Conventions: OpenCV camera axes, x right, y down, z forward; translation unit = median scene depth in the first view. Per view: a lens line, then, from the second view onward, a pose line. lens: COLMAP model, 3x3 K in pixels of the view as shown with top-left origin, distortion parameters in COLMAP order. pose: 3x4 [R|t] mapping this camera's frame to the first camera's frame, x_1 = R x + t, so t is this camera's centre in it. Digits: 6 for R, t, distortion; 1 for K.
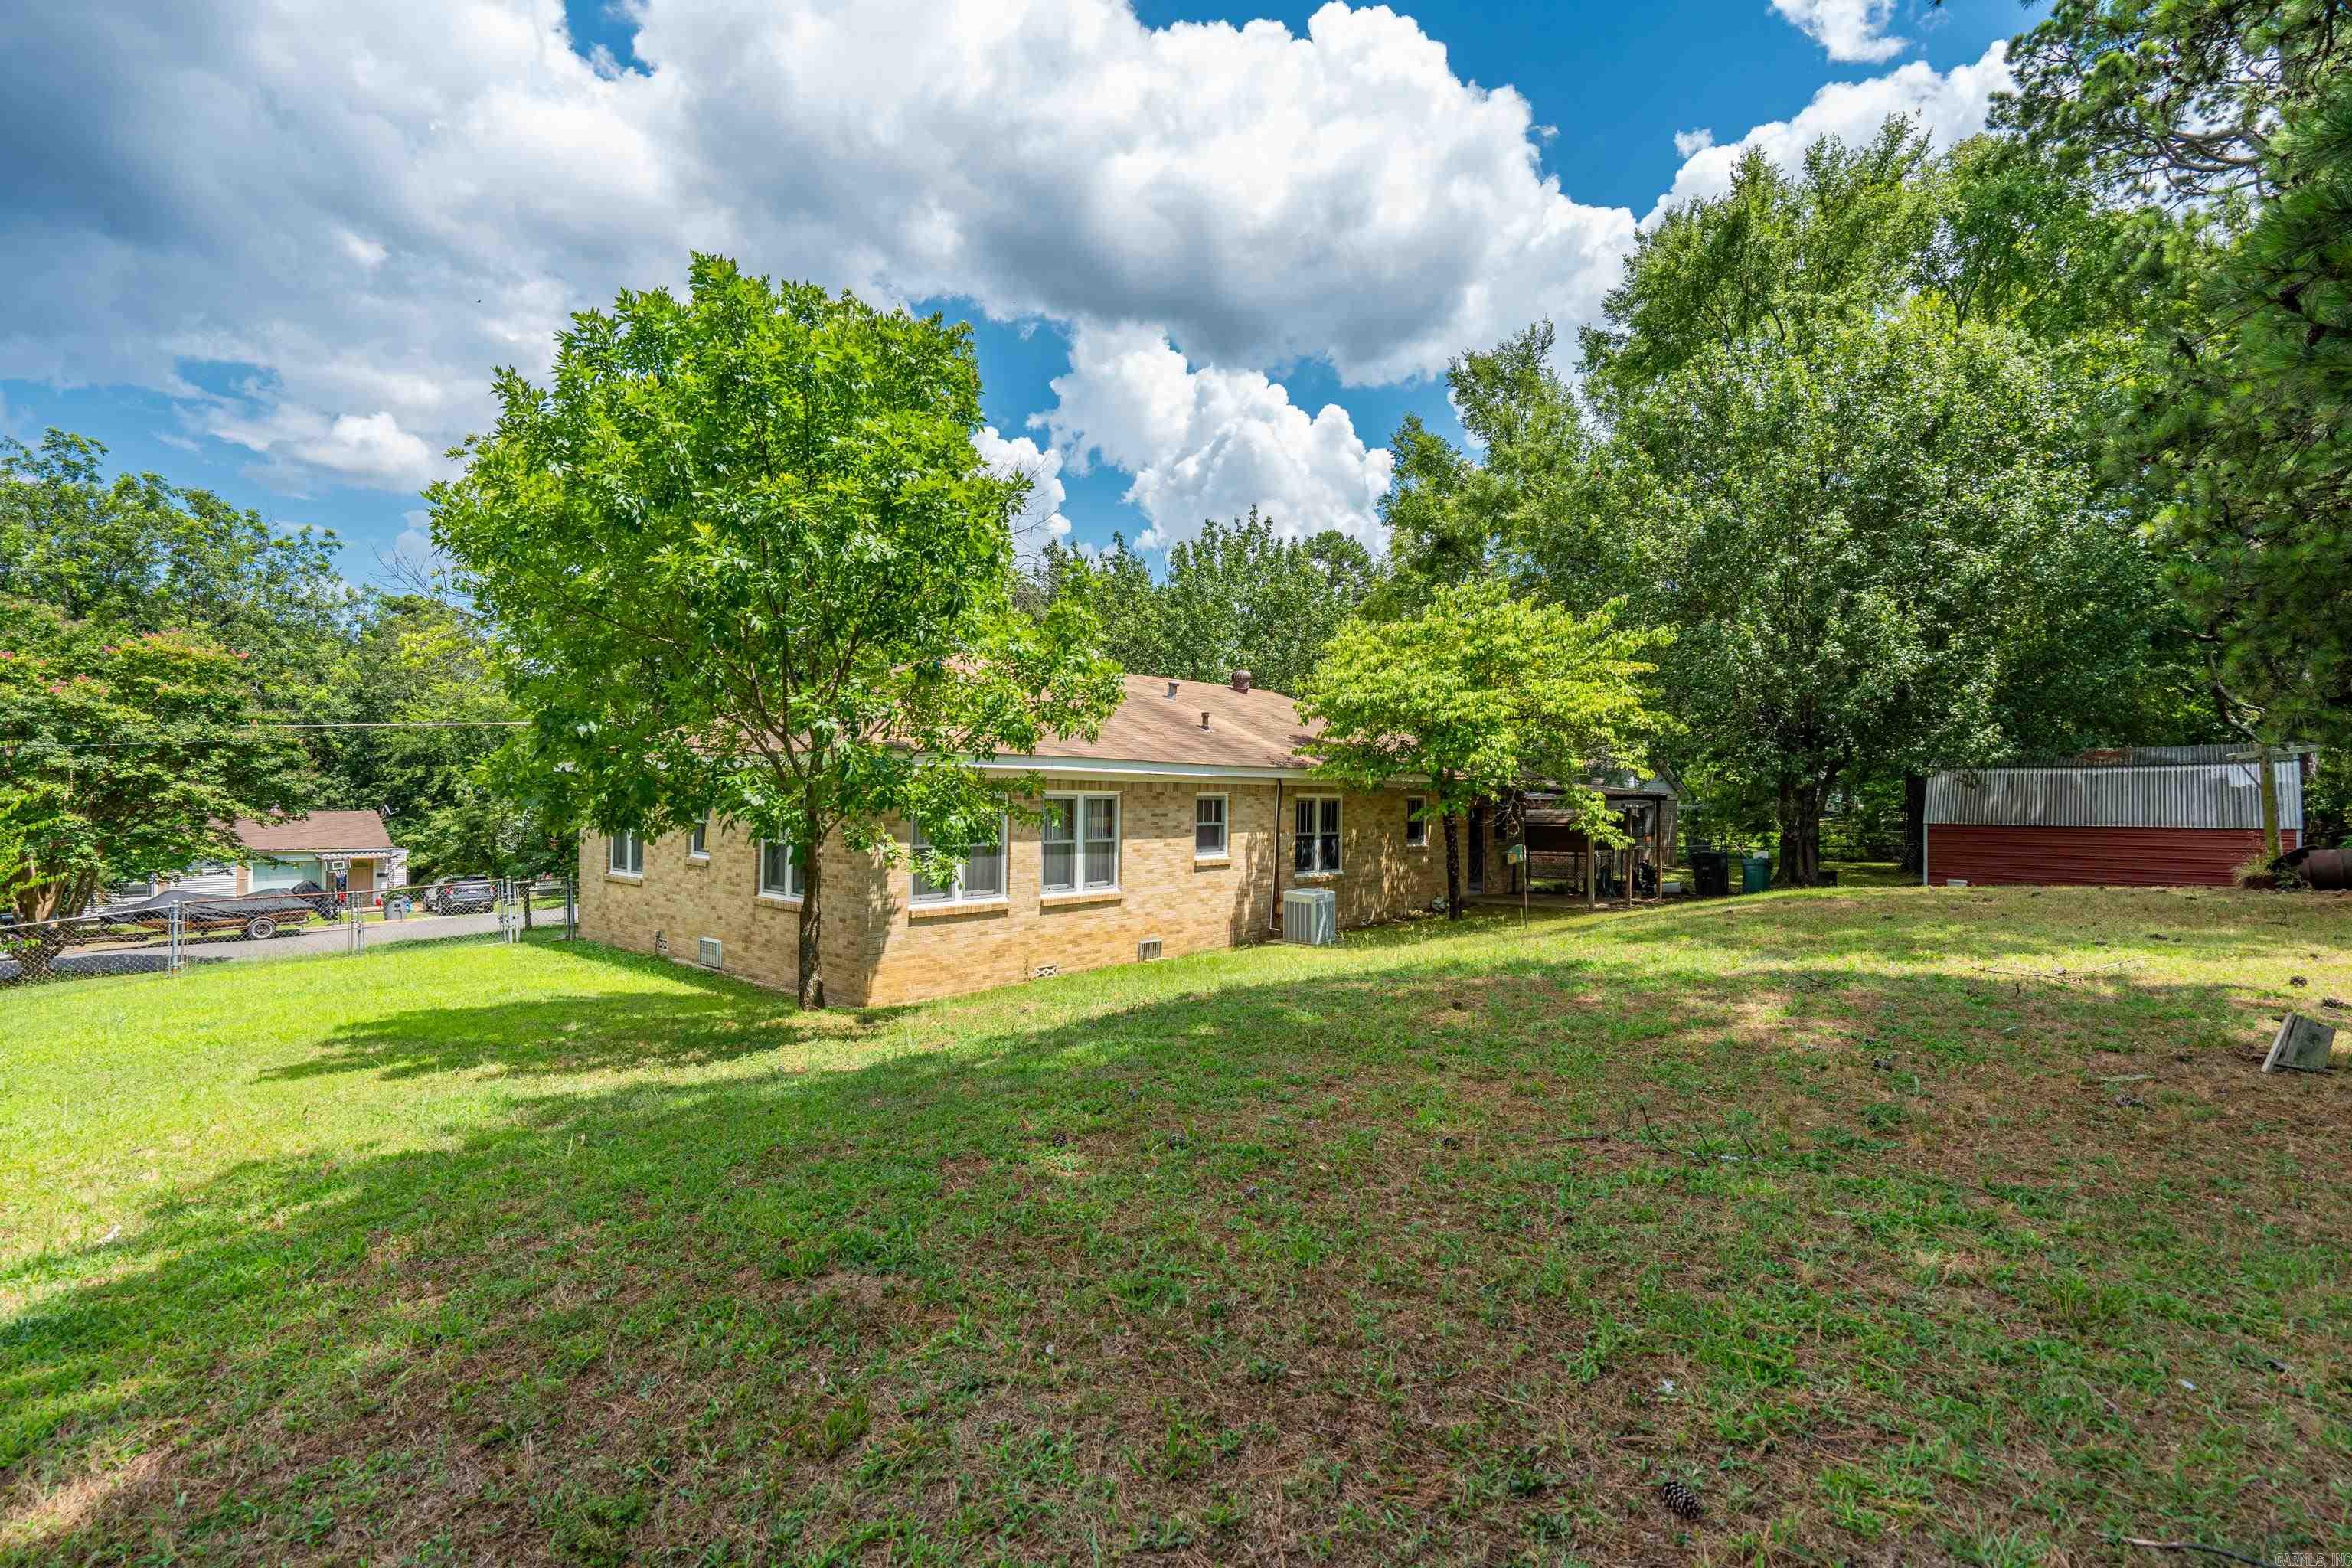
lens RADIAL K [[1060.4, 0, 1174.1], [0, 1060.4, 785.0], [0, 0, 1]] dist [-0.007597, 0.002899]
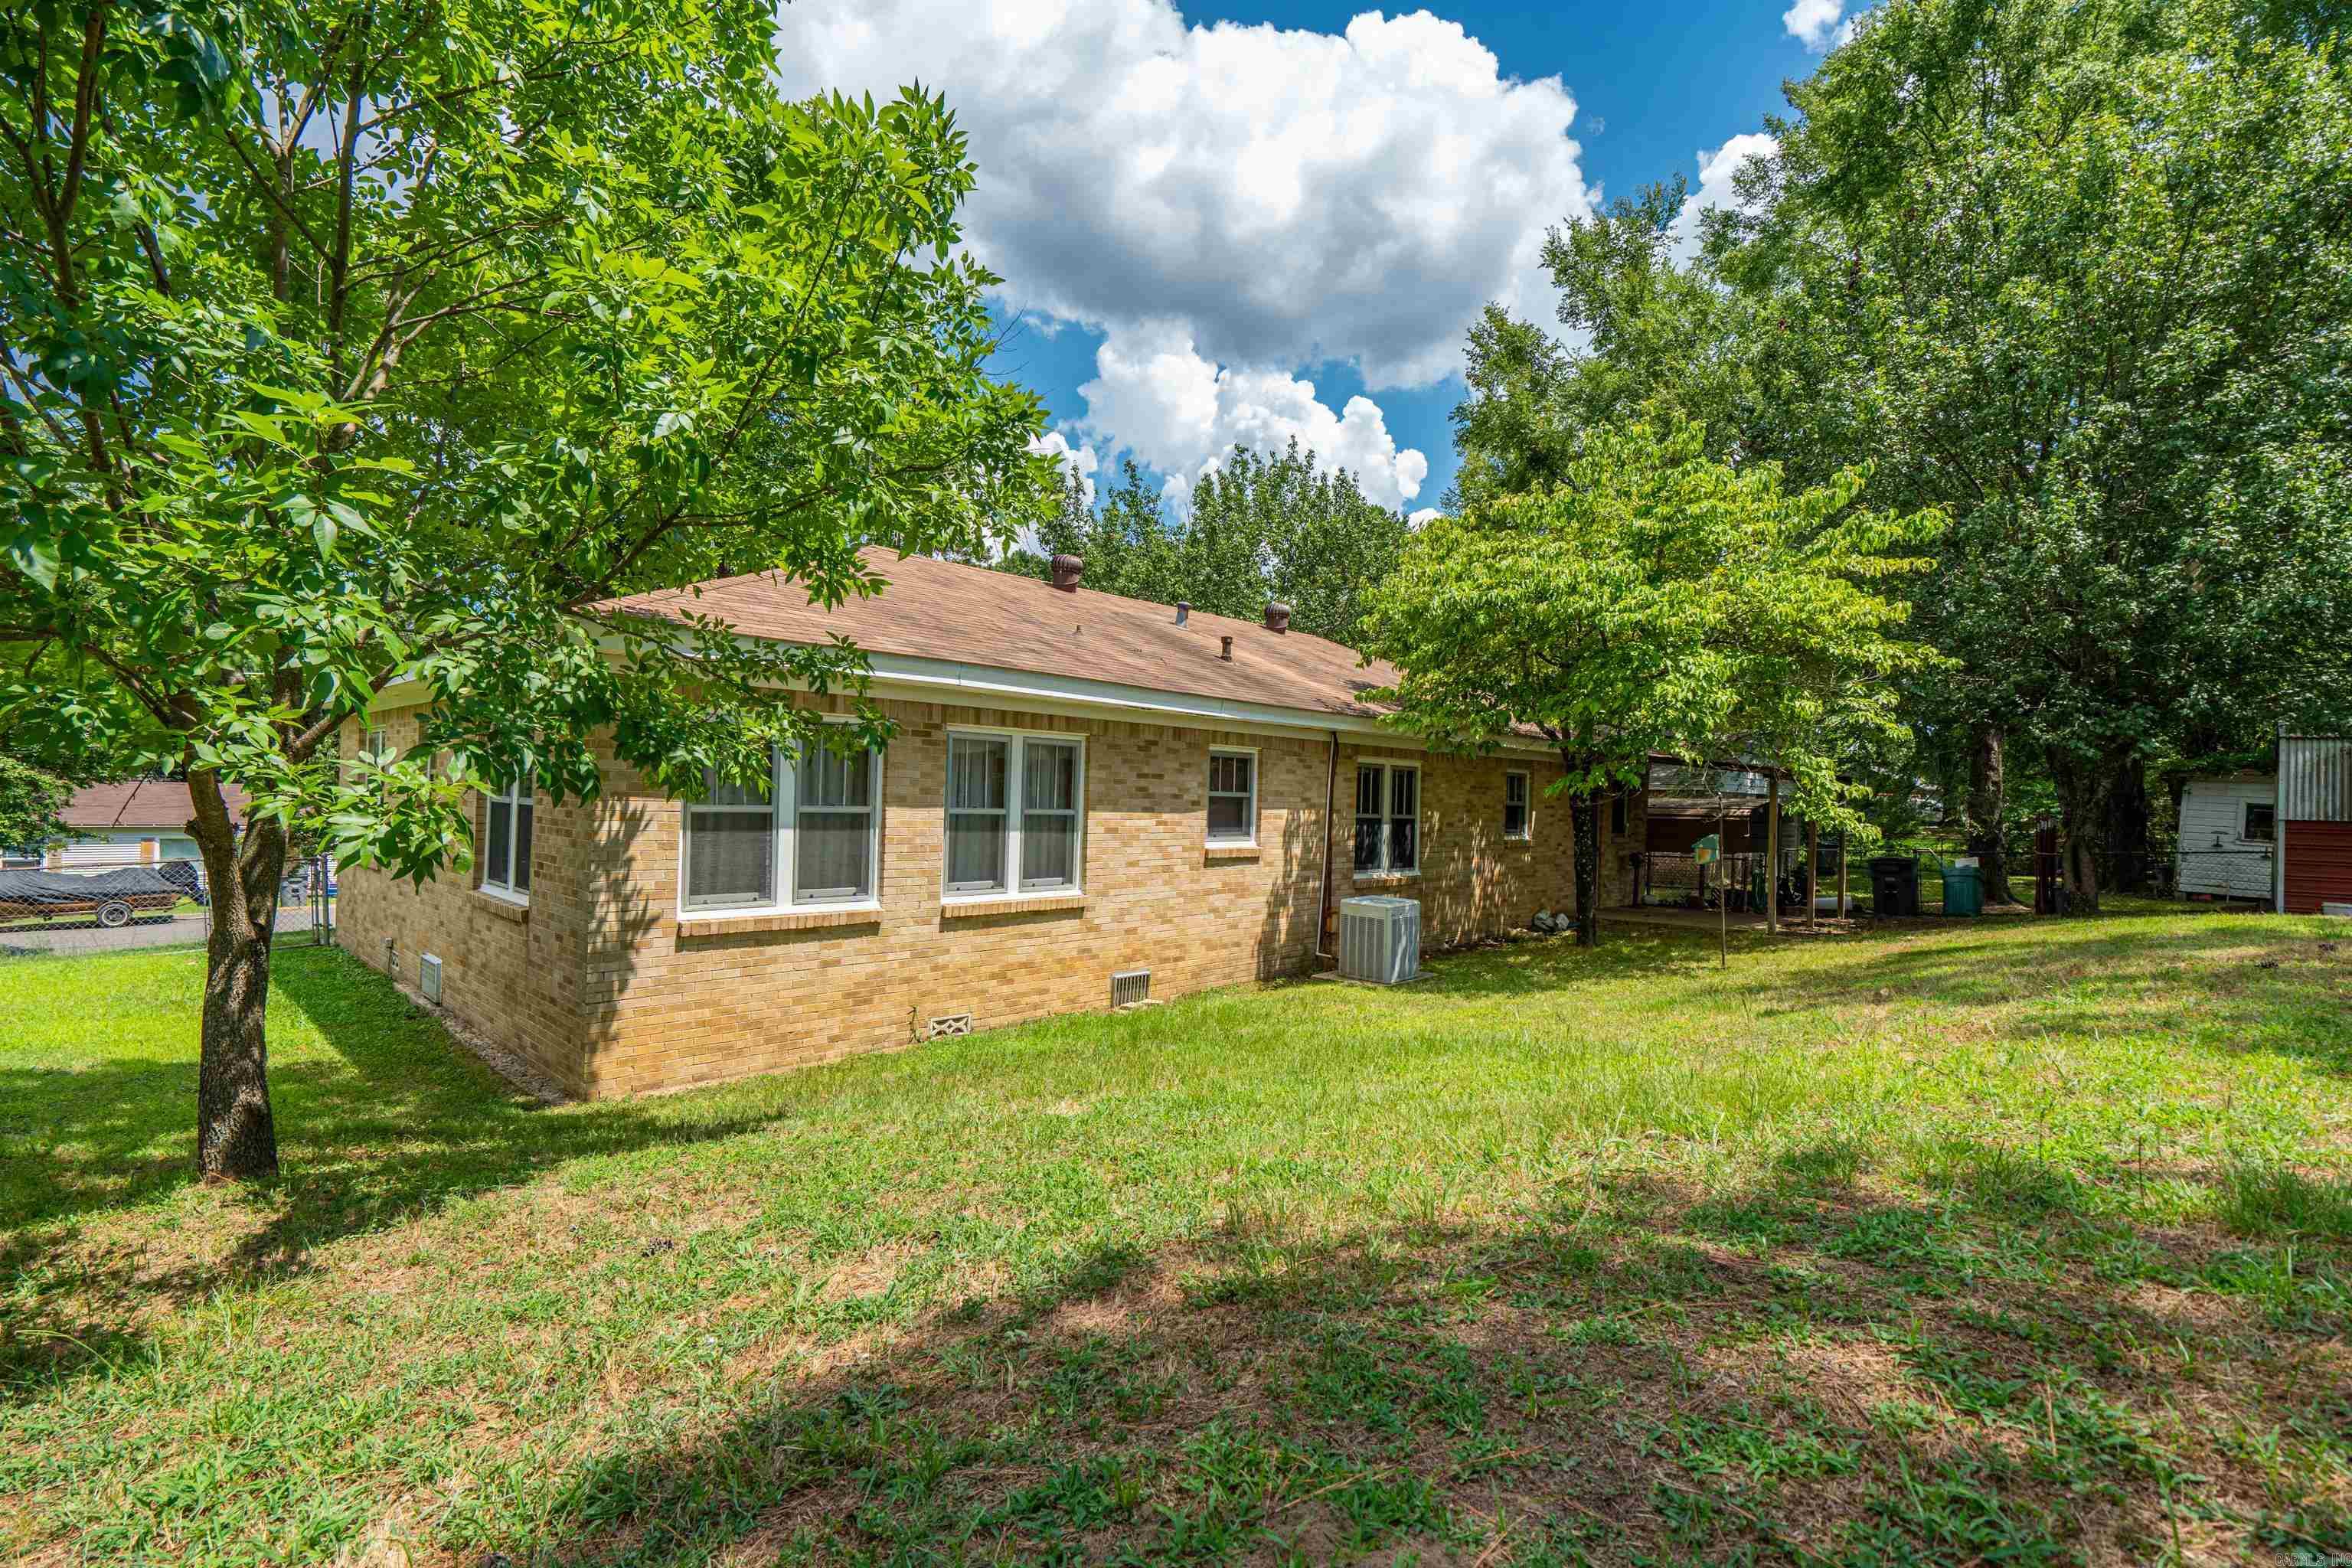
lens RADIAL K [[1060.4, 0, 1176.9], [0, 1060.4, 788.0], [0, 0, 1]] dist [-0.007597, 0.002899]
pose [[0.999574, 0.018963, -0.022188, 0.015441], [-0.018898, 0.999817, 0.003124, 0.030943], [0.022243, -0.002703, 0.999749, 0.339284]]
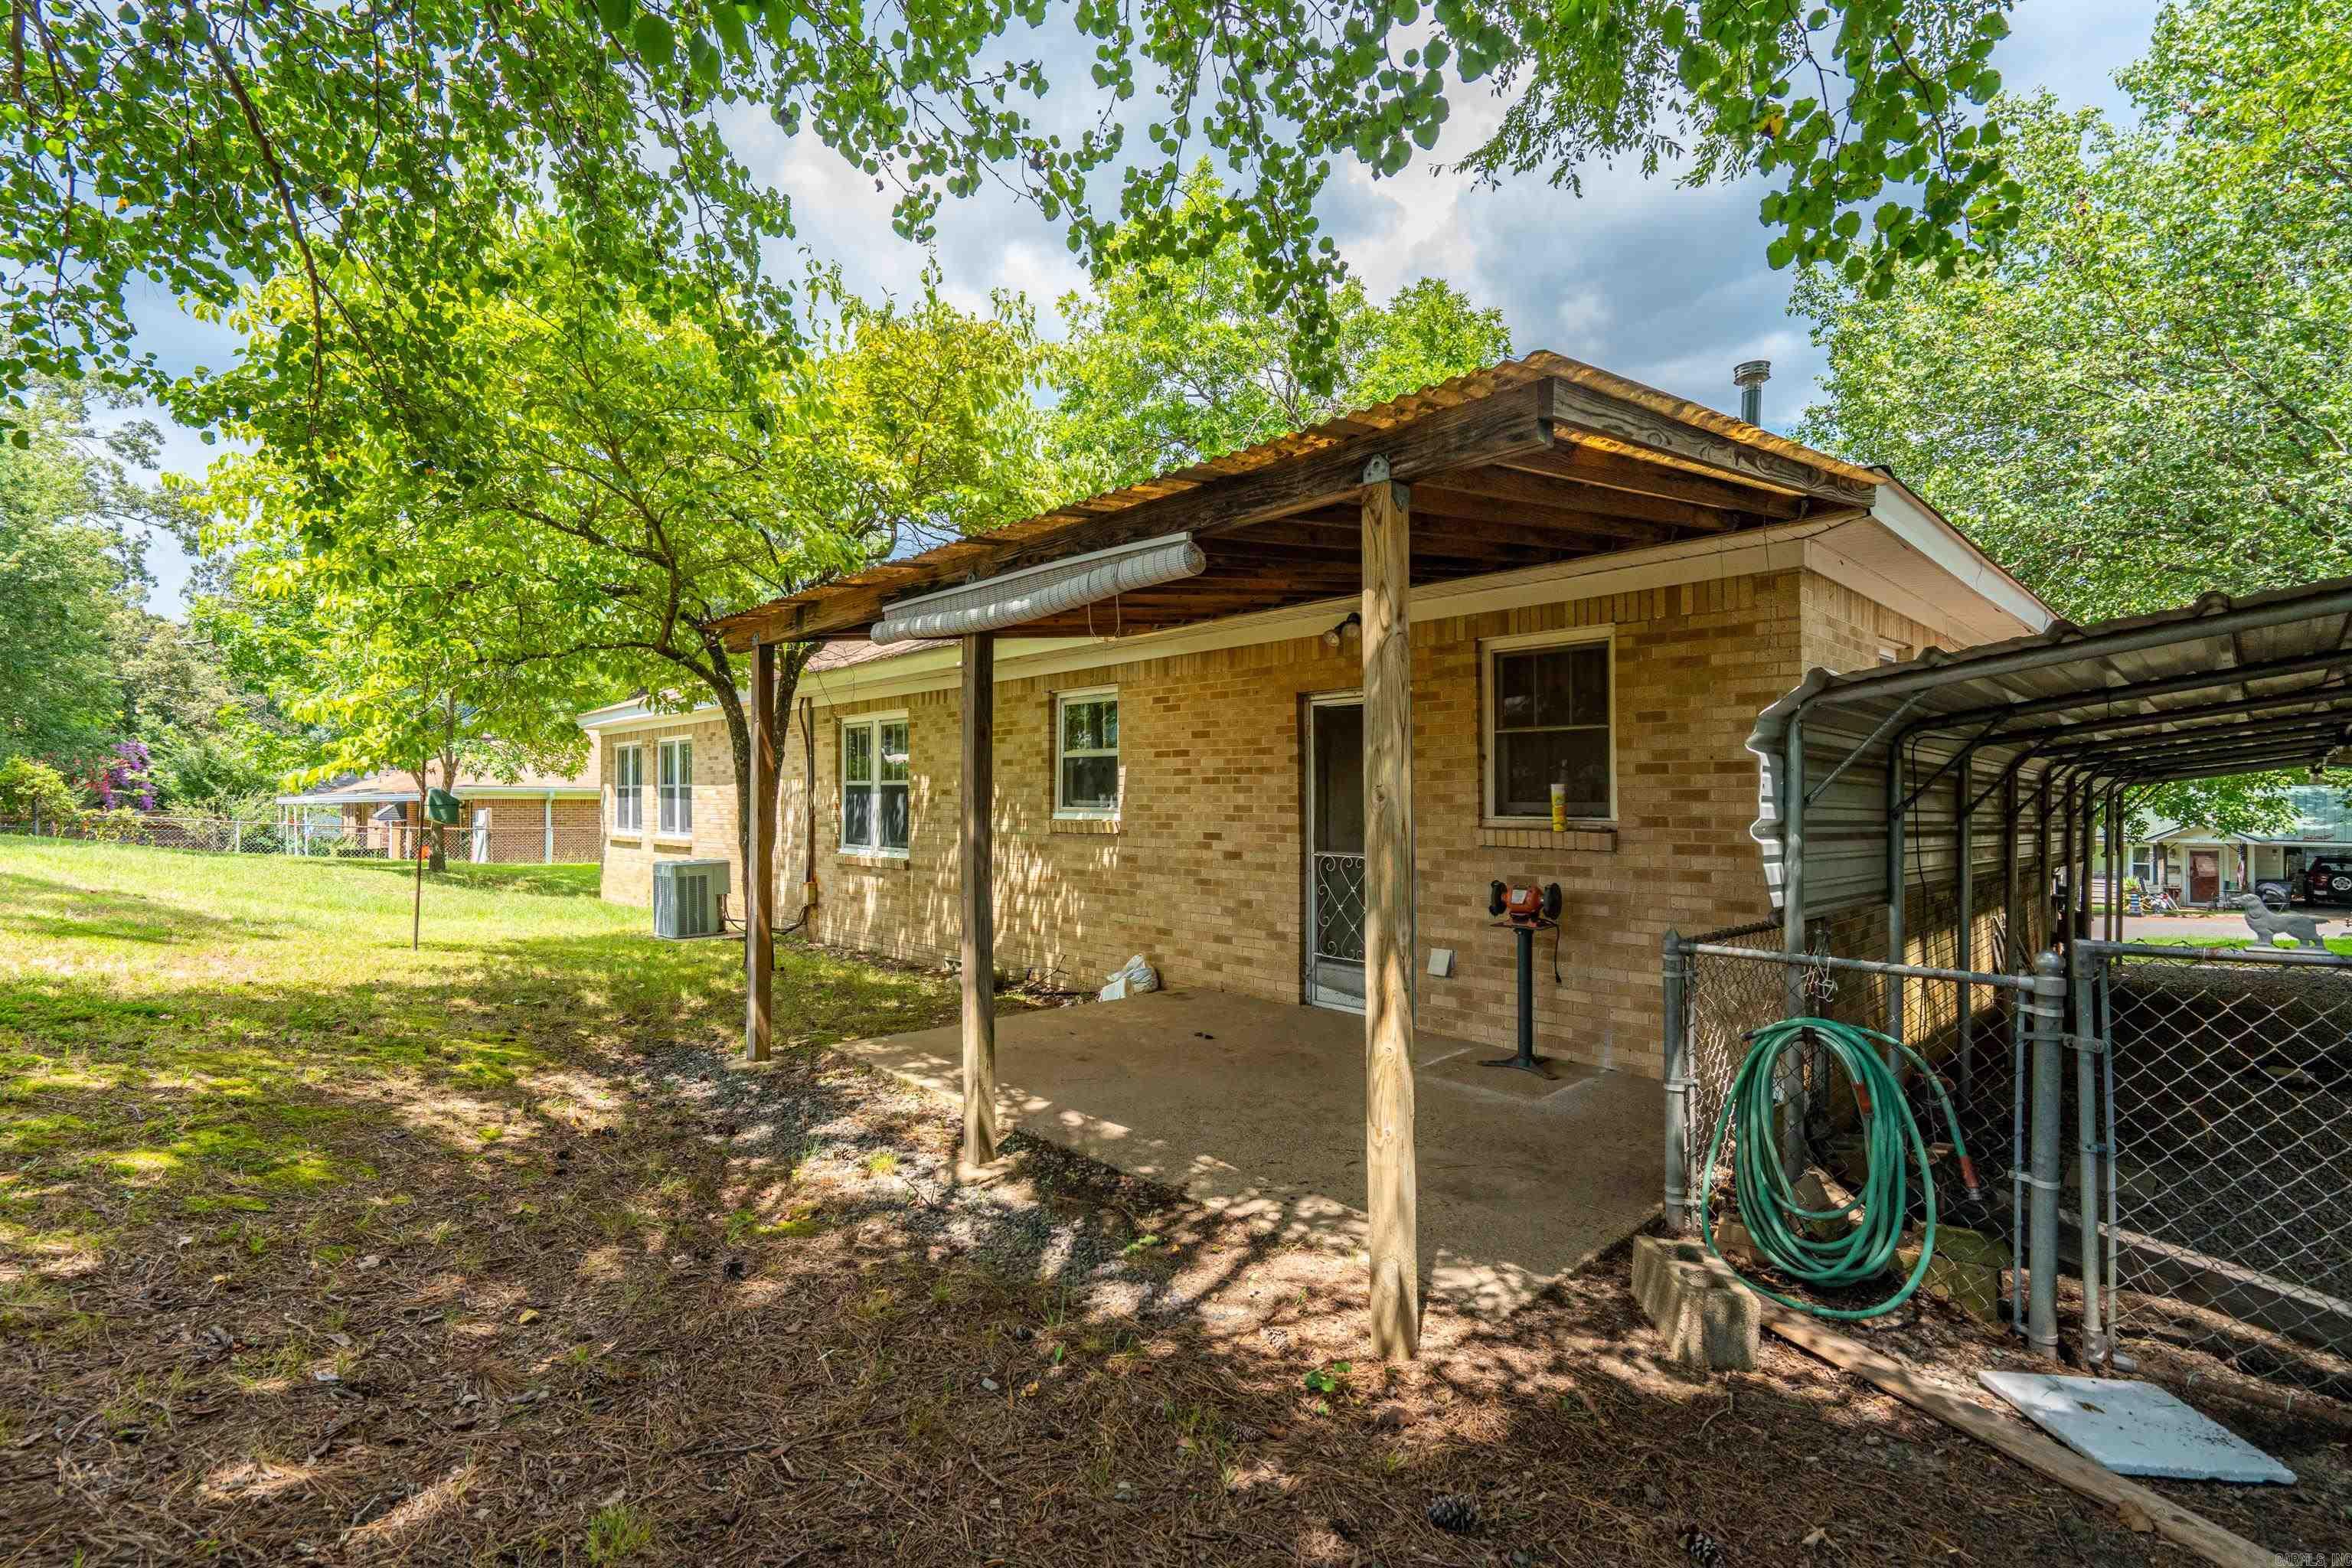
lens RADIAL K [[1060.4, 0, 1169.3], [0, 1060.4, 796.1], [0, 0, 1]] dist [-0.007597, 0.002899]
pose [[-0.041563, -0.005328, -0.999122, 0.783600], [0.008927, 0.999944, -0.005704, 0.063700], [0.999096, -0.009156, -0.041513, 1.314925]]
